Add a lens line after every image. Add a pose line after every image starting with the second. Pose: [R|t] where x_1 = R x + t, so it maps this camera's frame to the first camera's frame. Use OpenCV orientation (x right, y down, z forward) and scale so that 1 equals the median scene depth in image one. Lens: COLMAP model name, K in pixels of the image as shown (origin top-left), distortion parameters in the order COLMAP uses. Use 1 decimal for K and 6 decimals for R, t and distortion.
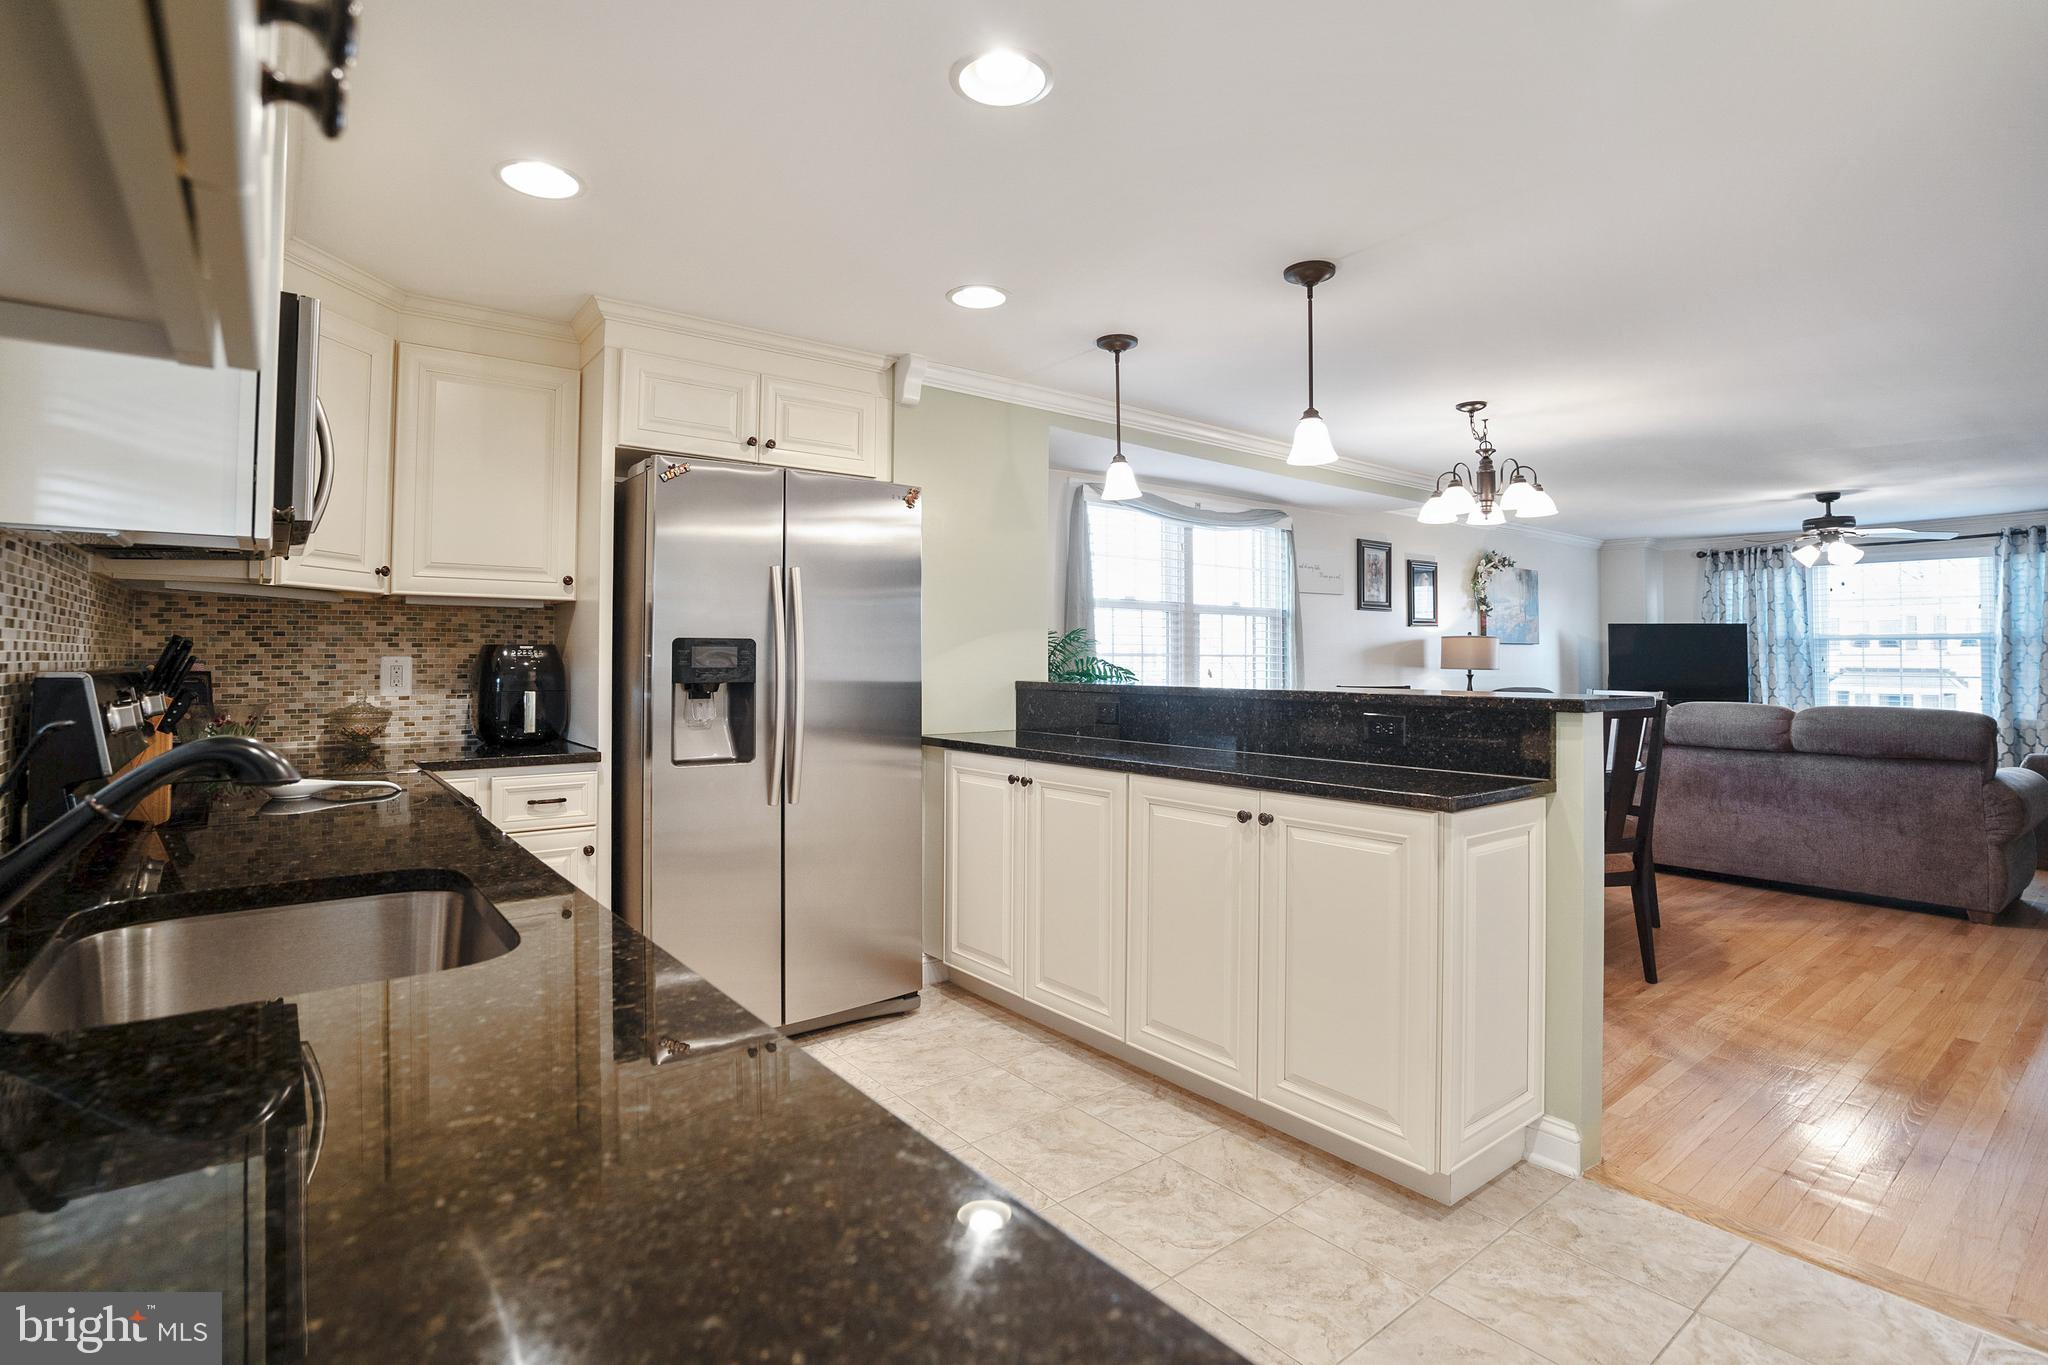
lens RADIAL K [[982.2, 0, 1010.3], [0, 982.2, 633.1], [0, 0, 1]] dist [-0.057352, 0.020619]
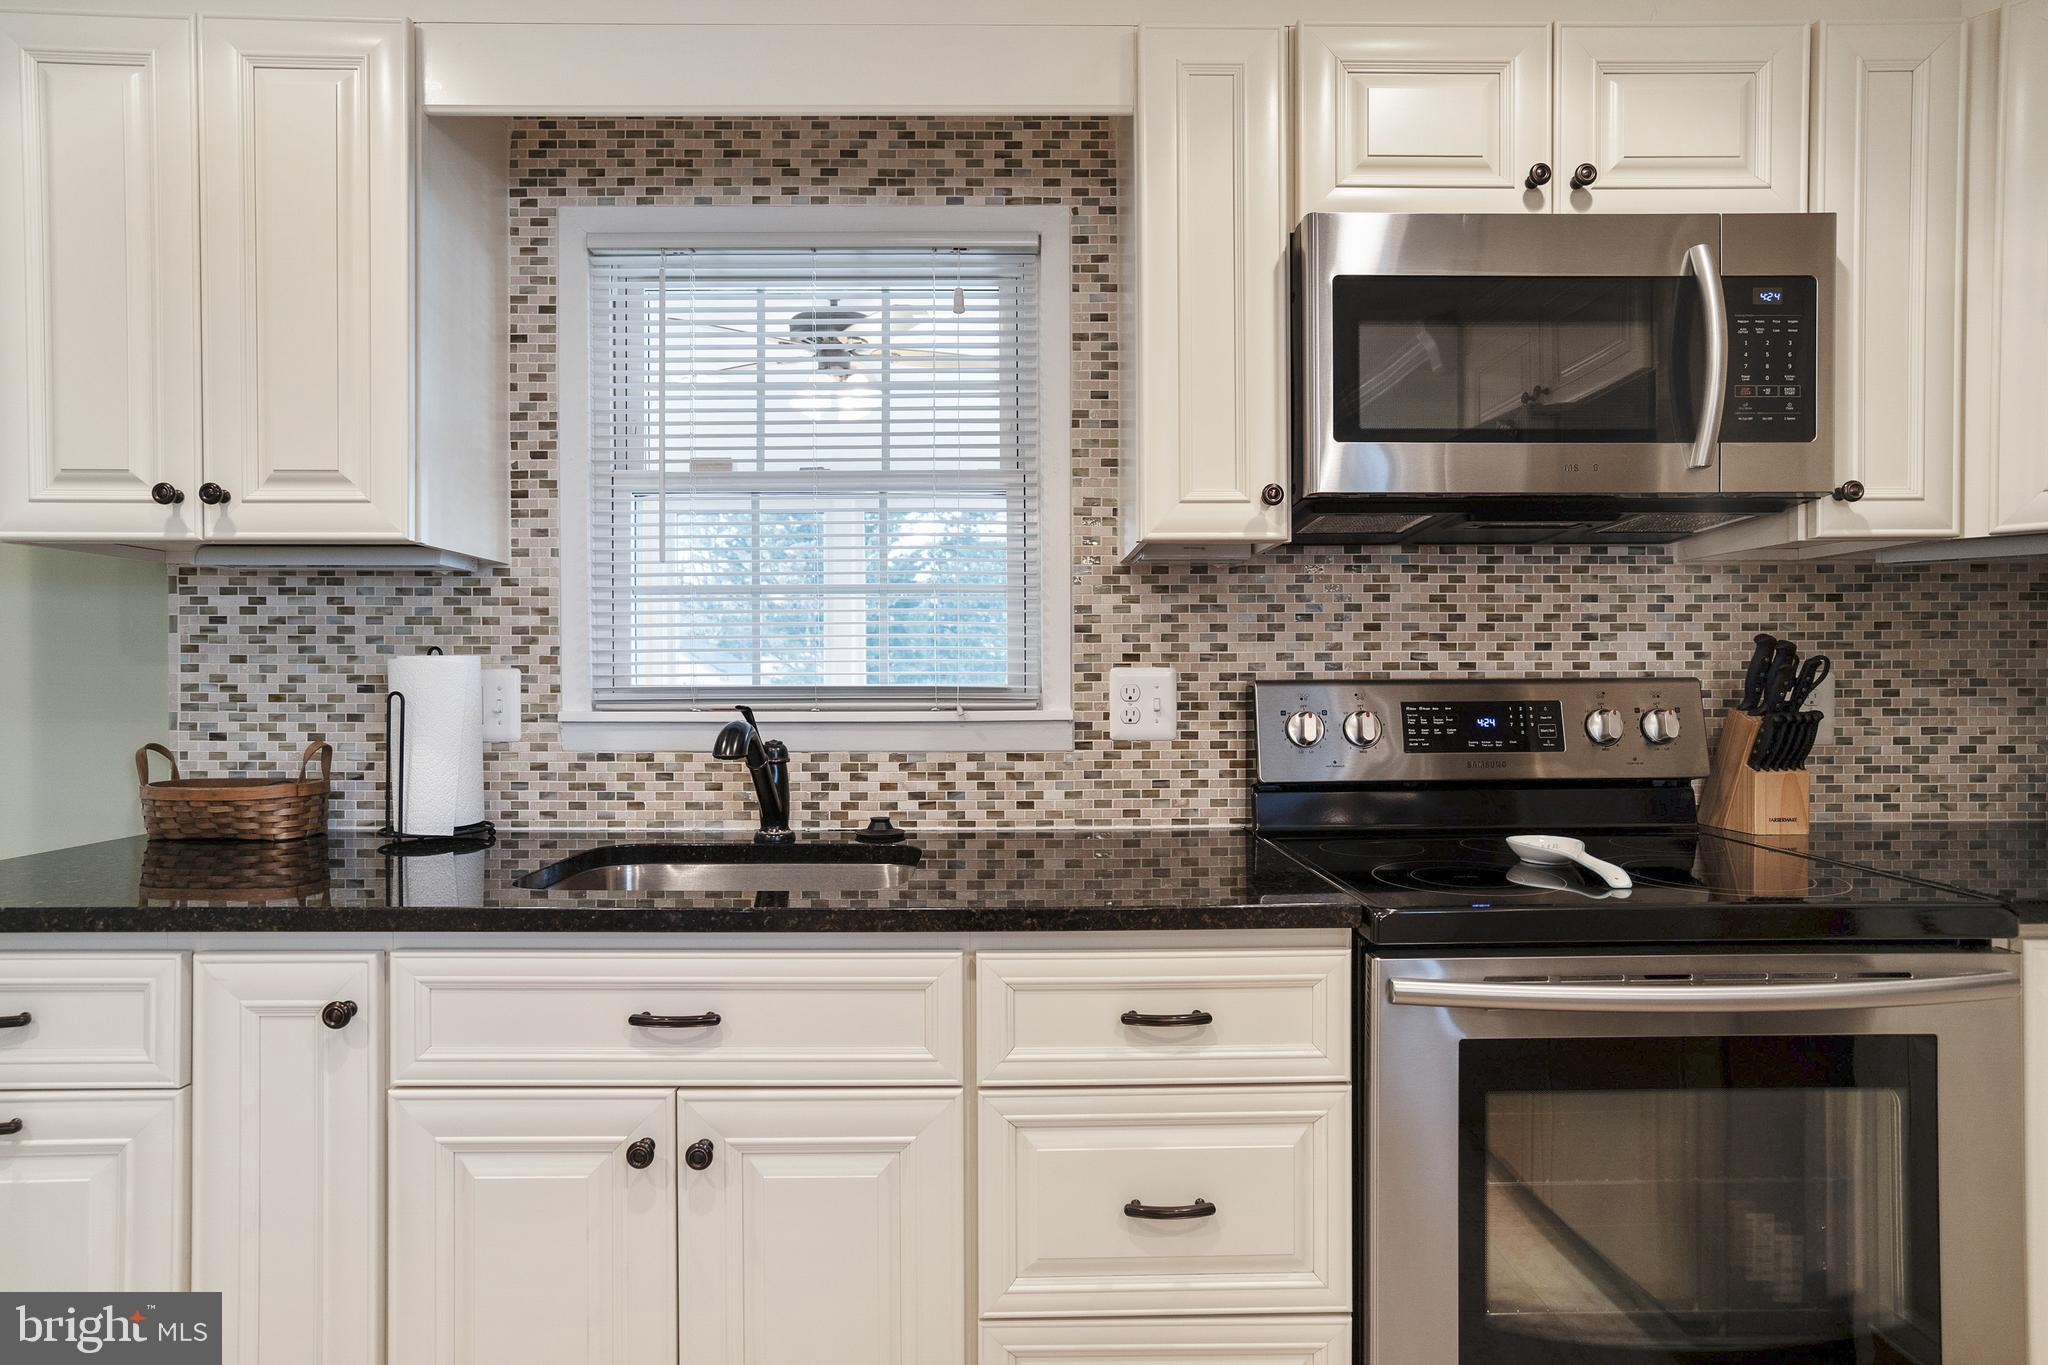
lens RADIAL K [[1088.6, 0, 1015.4], [0, 1088.6, 681.2], [0, 0, 1]] dist [-0.039303, 0.039413]
pose [[-0.598130, 0.002849, -0.801394, 0.052978], [0.022107, 0.999672, -0.012946, 0.017470], [0.801094, -0.025459, -0.597997, 0.511304]]
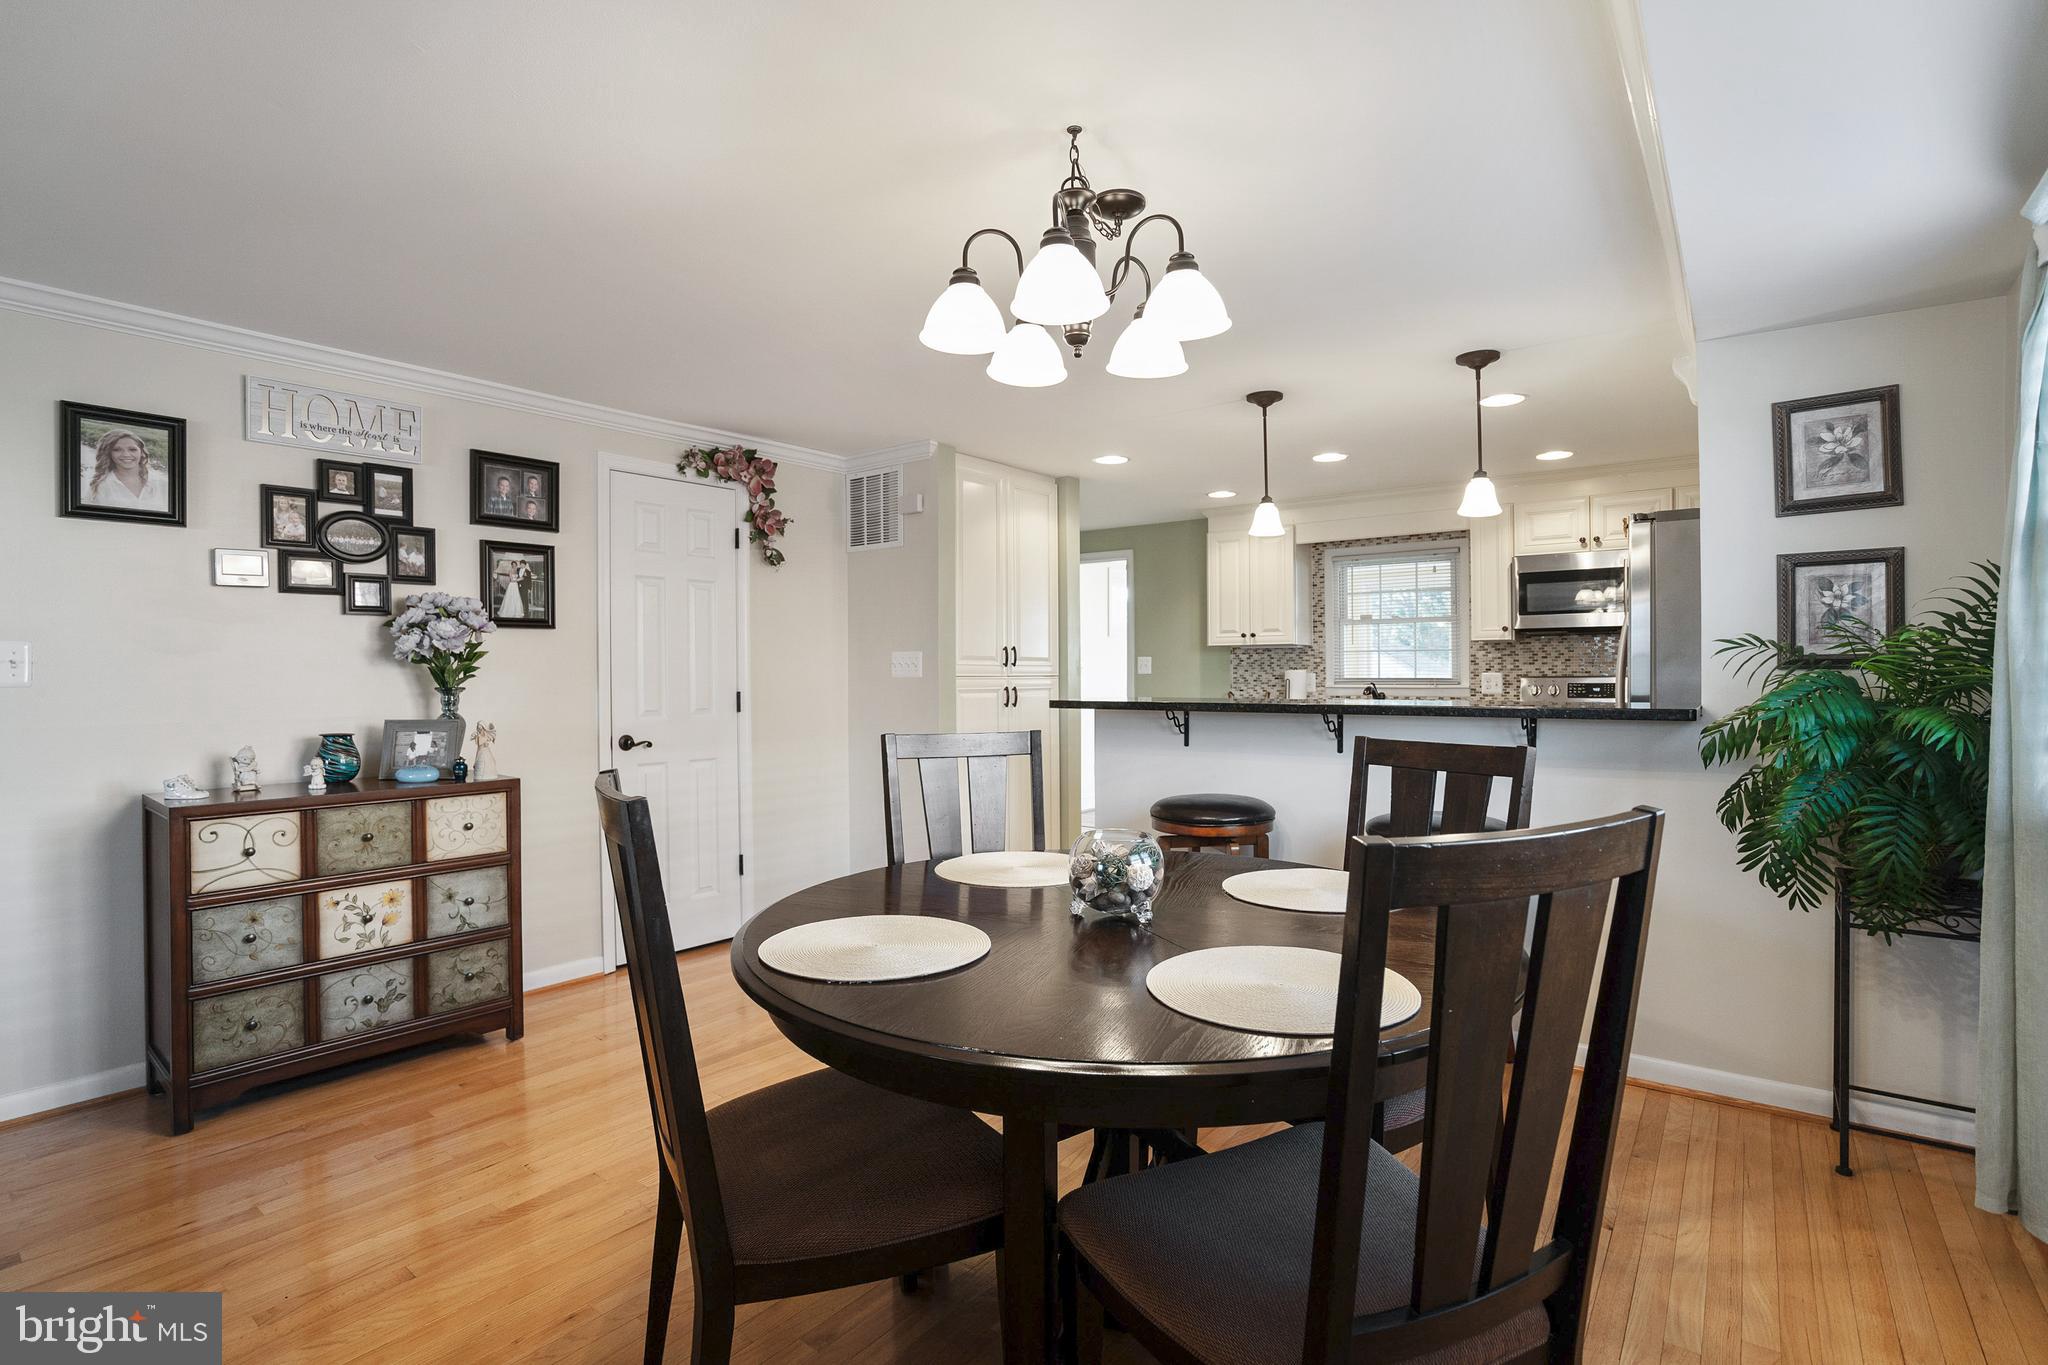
lens RADIAL K [[965.3, 0, 1011.1], [0, 965.3, 685.8], [0, 0, 1]] dist [-0.060966, 0.025871]
pose [[-0.970602, 0.006439, -0.240606, 0.615723], [0.009649, 0.999879, -0.012166, 0.034792], [0.240499, -0.014130, -0.970547, 1.383690]]
